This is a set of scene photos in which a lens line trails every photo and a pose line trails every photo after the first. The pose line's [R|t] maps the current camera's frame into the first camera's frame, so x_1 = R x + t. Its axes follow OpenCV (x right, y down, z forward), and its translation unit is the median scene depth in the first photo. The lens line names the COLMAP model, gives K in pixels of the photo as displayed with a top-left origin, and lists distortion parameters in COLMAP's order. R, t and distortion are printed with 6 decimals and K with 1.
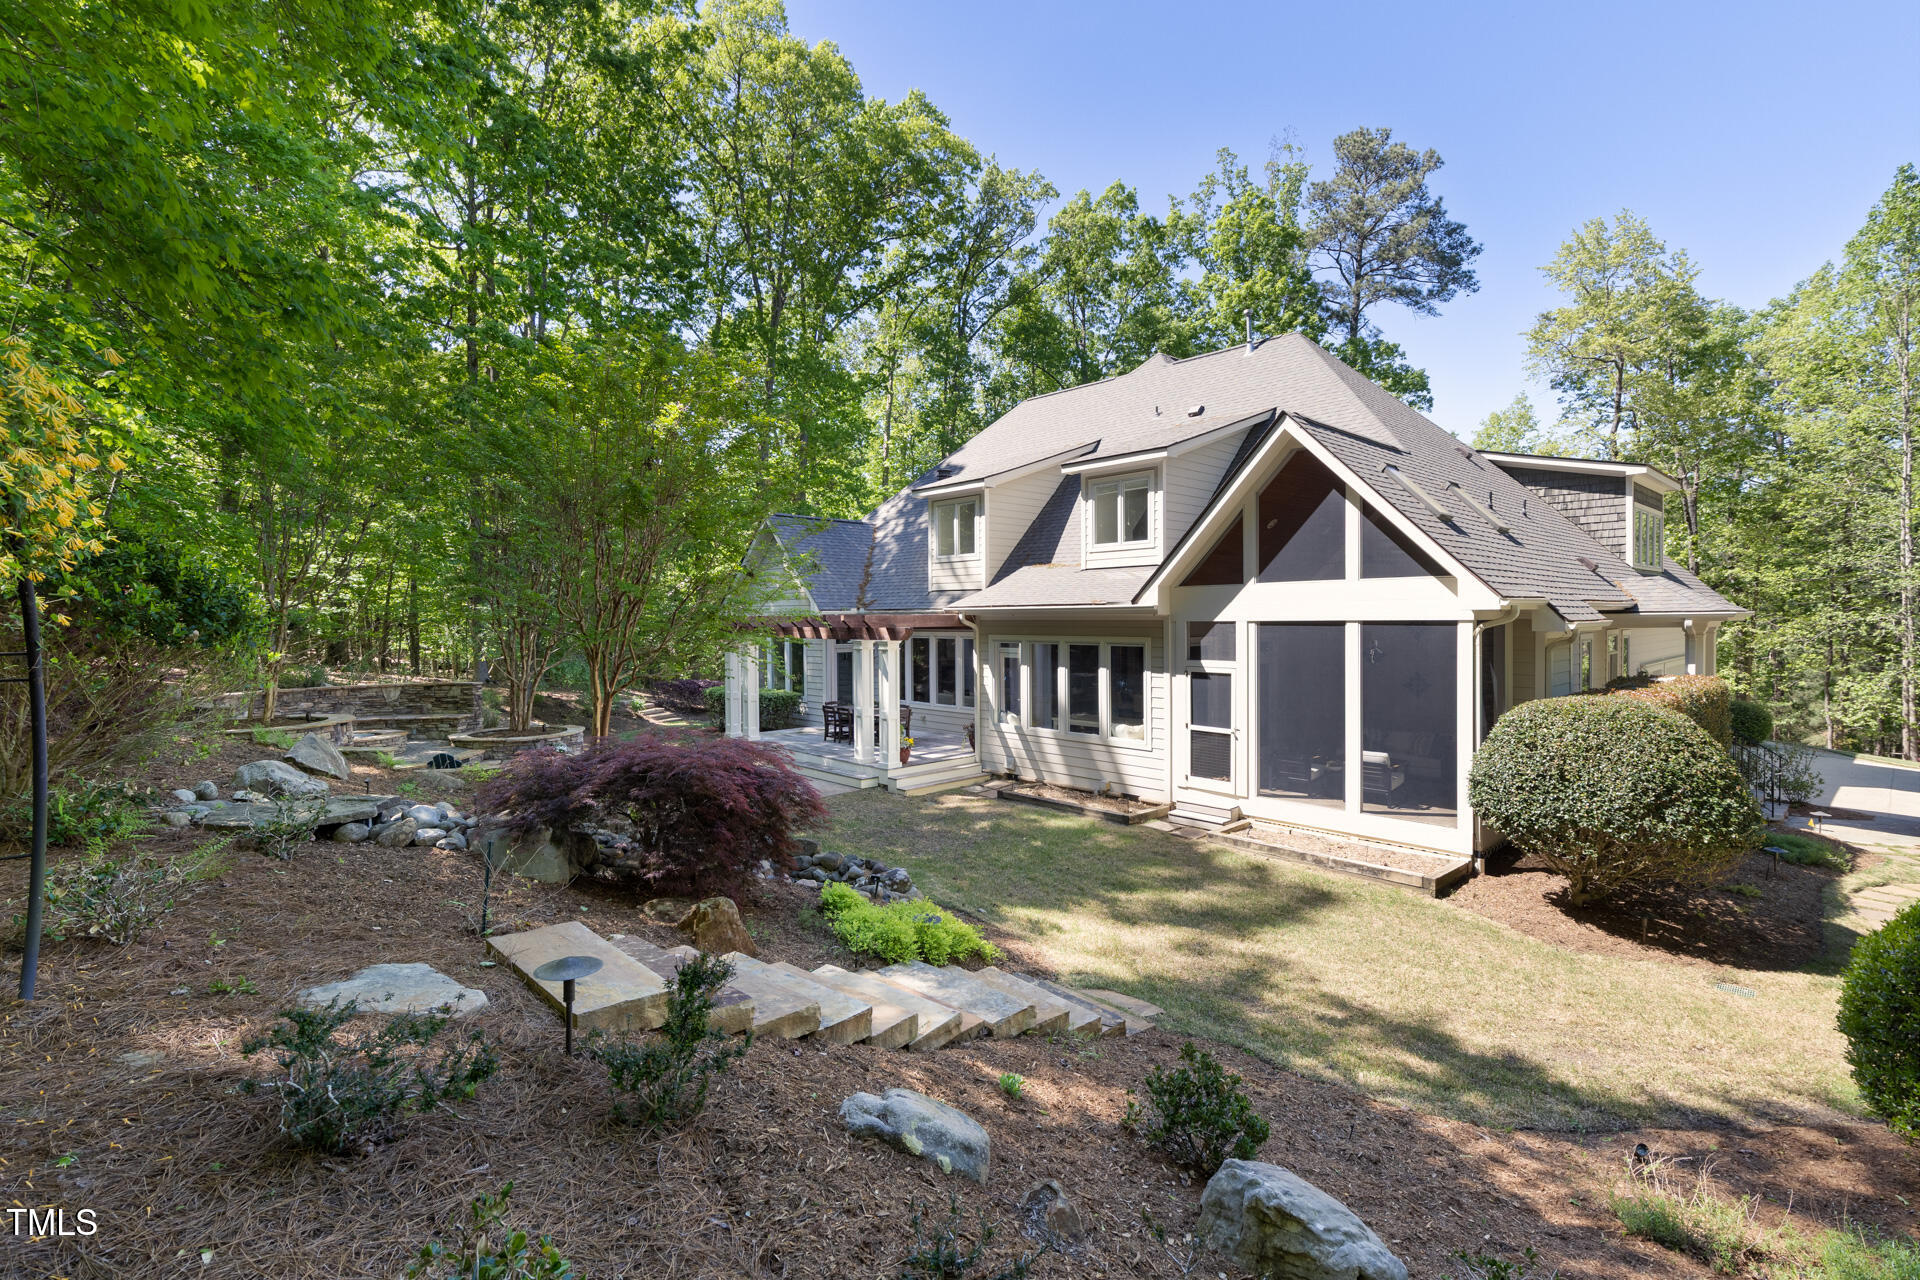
lens RADIAL K [[891.5, 0, 957.0], [0, 891.5, 633.1], [0, 0, 1]] dist [0.003418, 0.000204]
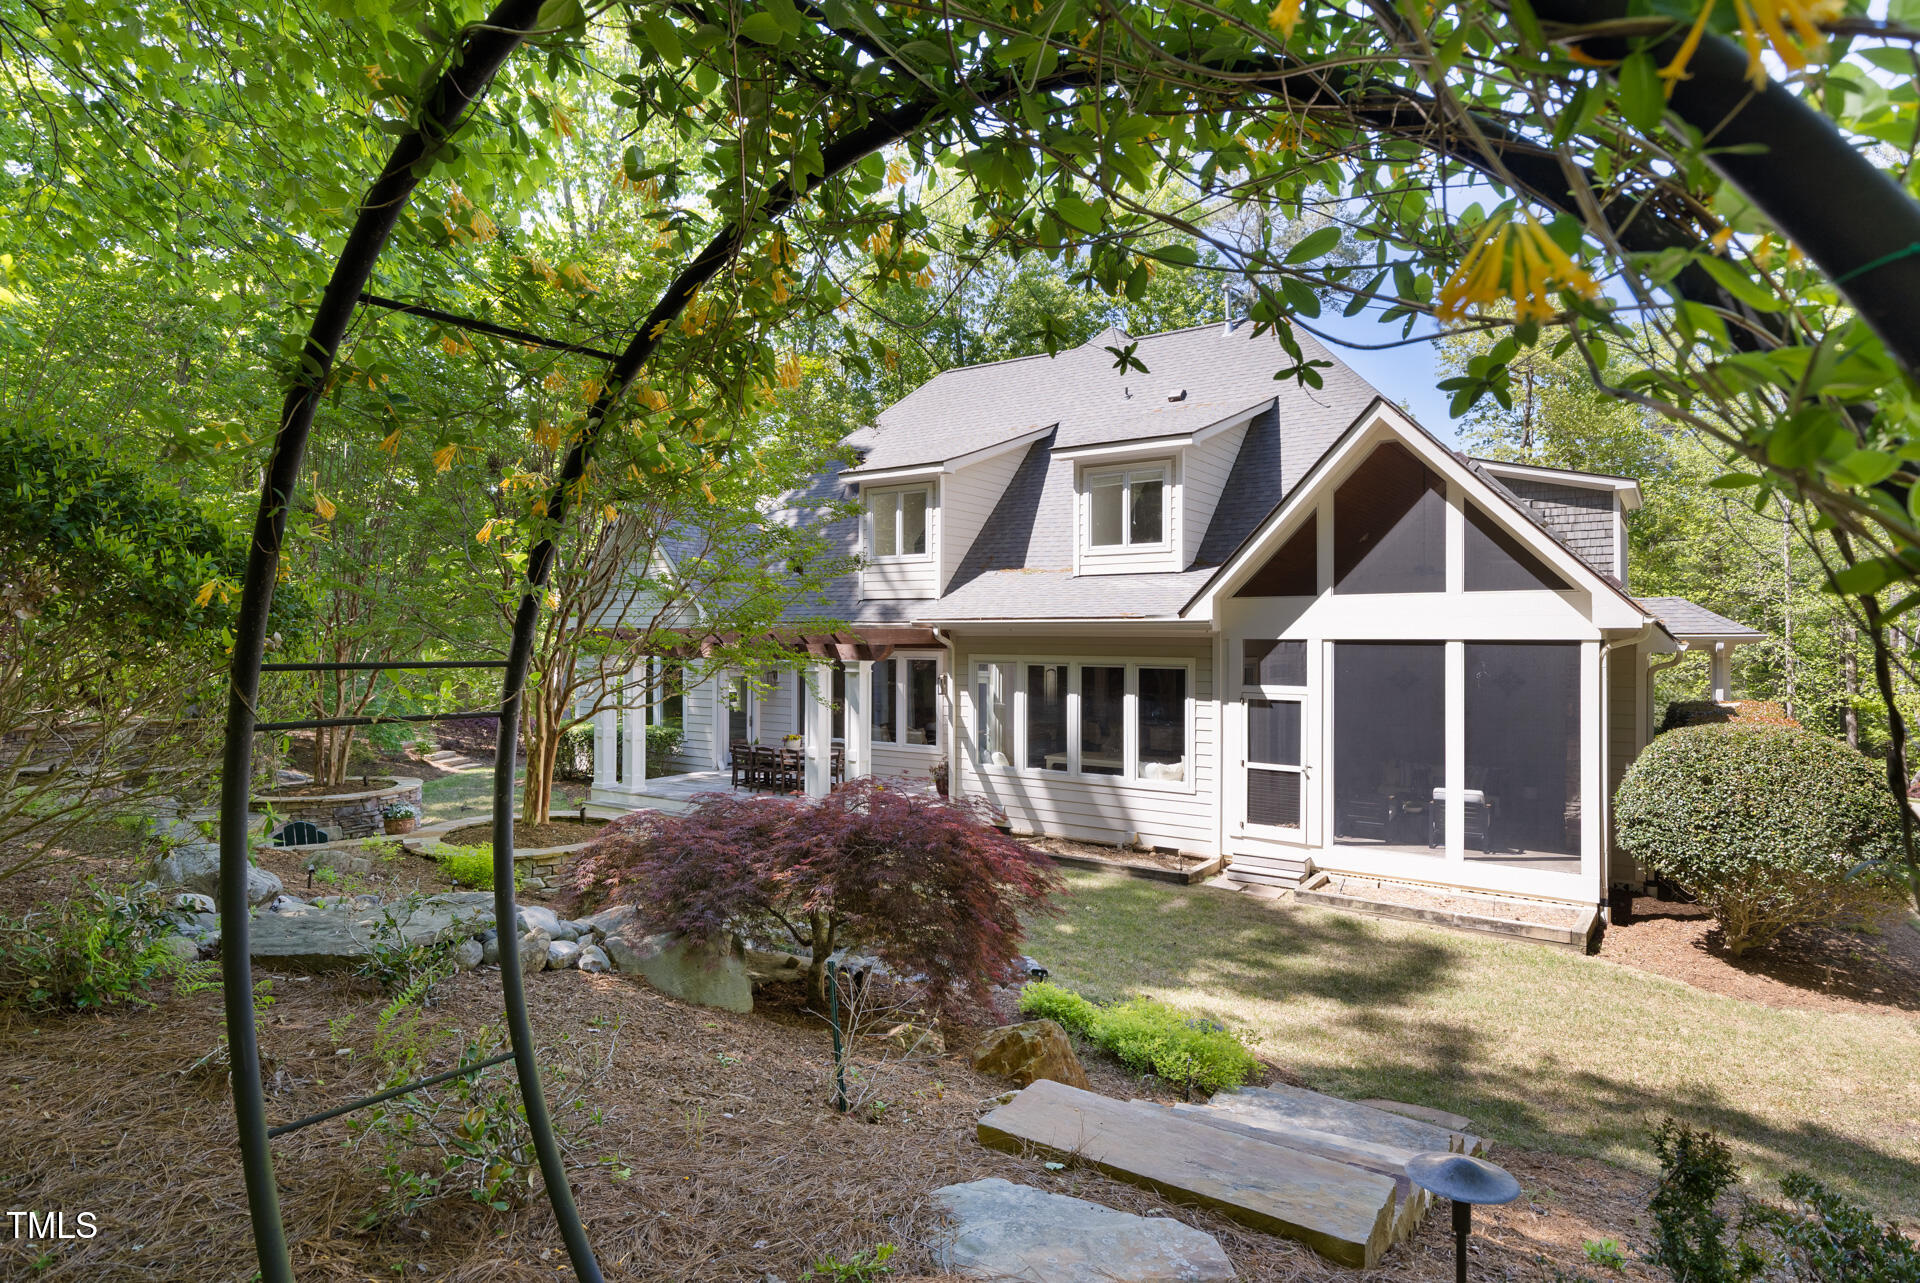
lens RADIAL K [[1051.3, 0, 959.6], [0, 1051.3, 640.9], [0, 0, 1]] dist [-0.003085, -0.001107]
pose [[0.977204, 0.008720, 0.212123, -0.212184], [-0.005748, 0.999877, -0.014626, 0.004627], [-0.212224, 0.013074, 0.977133, 0.085656]]
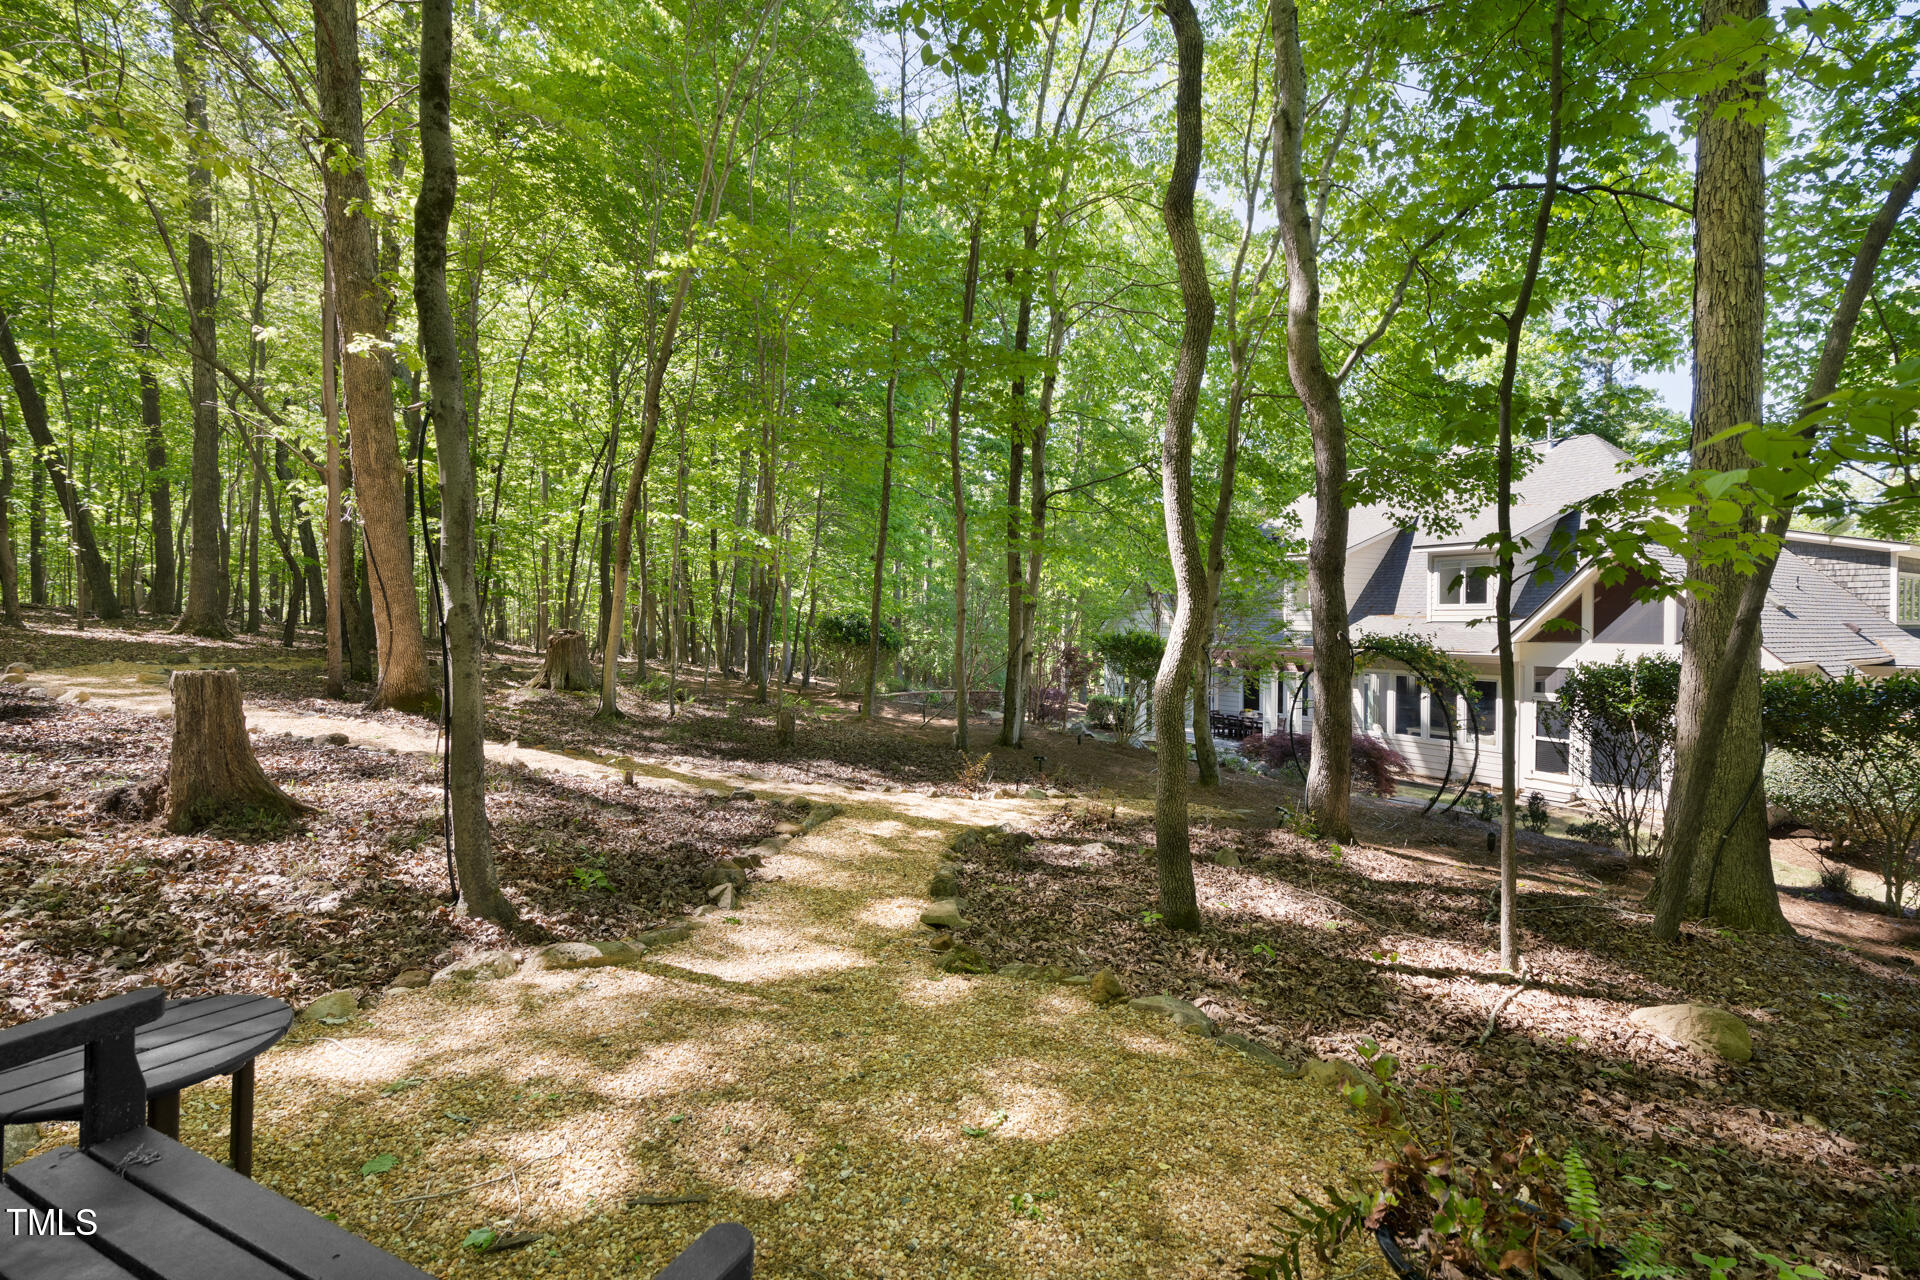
lens RADIAL K [[891.5, 0, 956.8], [0, 891.5, 630.0], [0, 0, 1]] dist [0.003418, 0.000204]
pose [[0.983440, 0.015447, -0.180576, -0.409949], [-0.016942, 0.999834, -0.006736, -0.045919], [0.180441, 0.009683, 0.983538, -0.619312]]
